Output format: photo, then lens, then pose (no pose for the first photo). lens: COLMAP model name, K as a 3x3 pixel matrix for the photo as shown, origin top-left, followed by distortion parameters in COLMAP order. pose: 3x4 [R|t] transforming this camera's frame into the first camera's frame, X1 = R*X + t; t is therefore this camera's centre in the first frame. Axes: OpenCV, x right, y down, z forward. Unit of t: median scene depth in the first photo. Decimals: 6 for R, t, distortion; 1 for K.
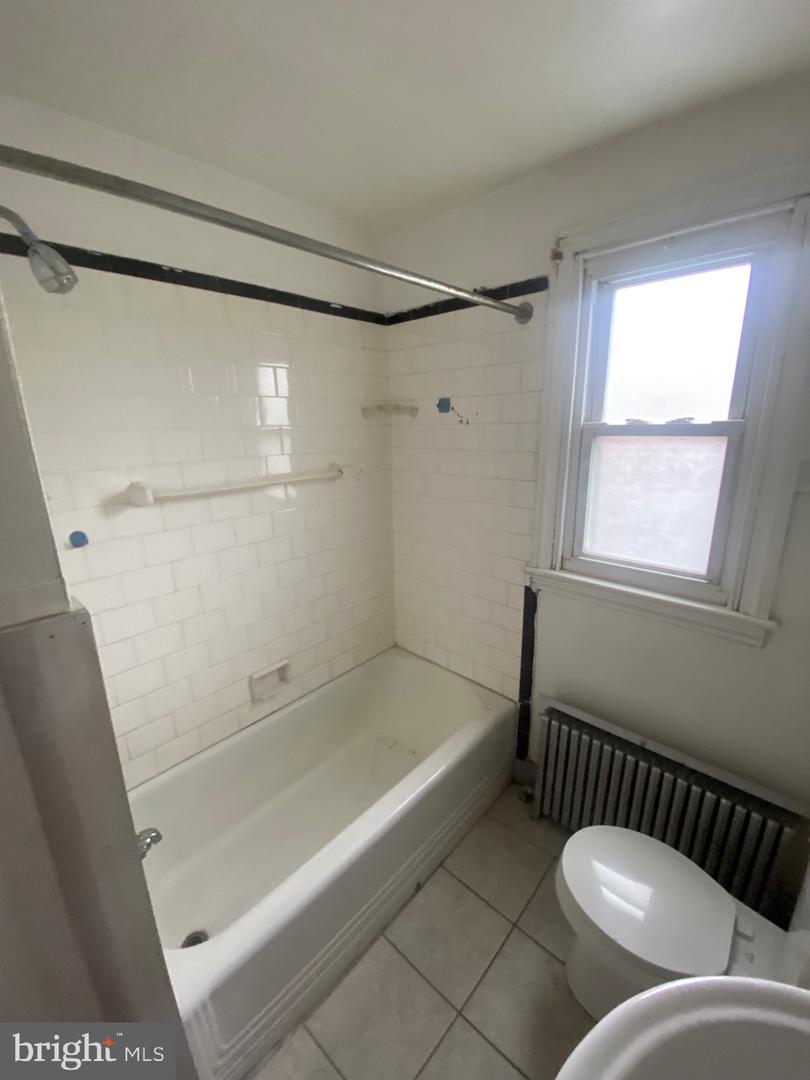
lens RADIAL K [[429.1, 0, 403.5], [0, 429.1, 532.5], [0, 0, 1]] dist [0.001592, 0.000008]
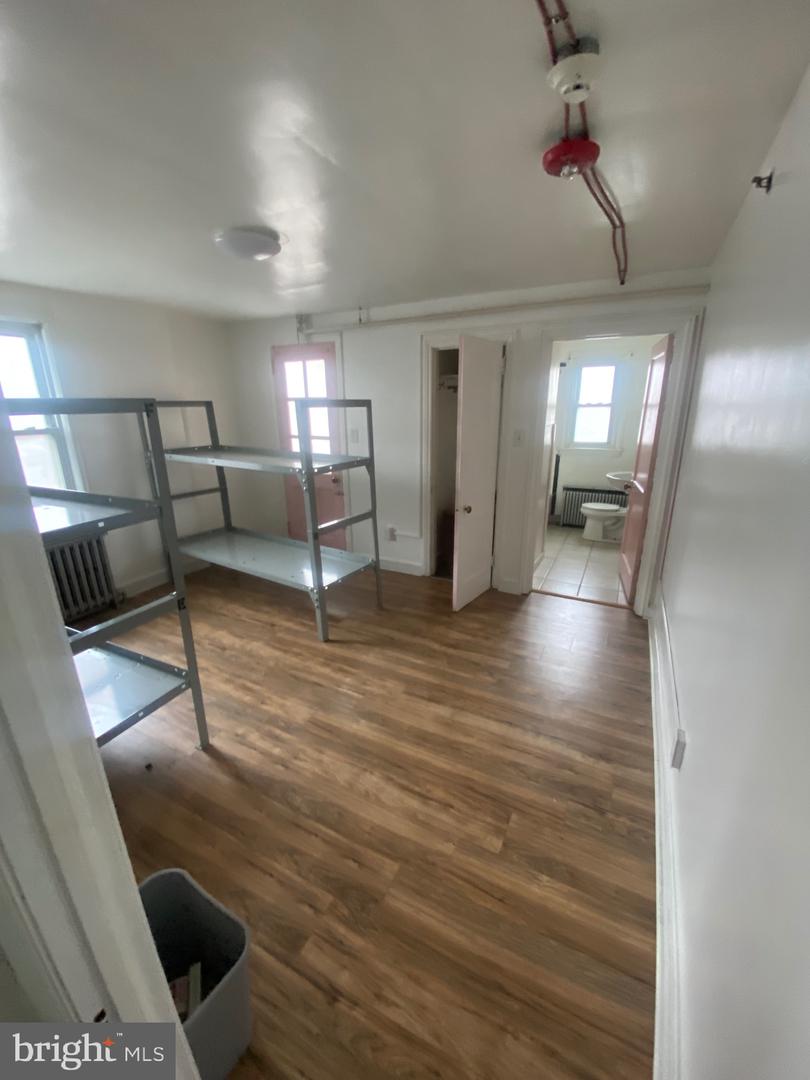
lens RADIAL K [[425.9, 0, 382.4], [0, 425.9, 541.2], [0, 0, 1]] dist [0.000671, 0.000014]
pose [[0.979980, -0.071474, 0.185826, -2.006224], [0.061630, 0.996399, 0.058230, 0.618264], [-0.189319, -0.045612, 0.980856, -2.374761]]
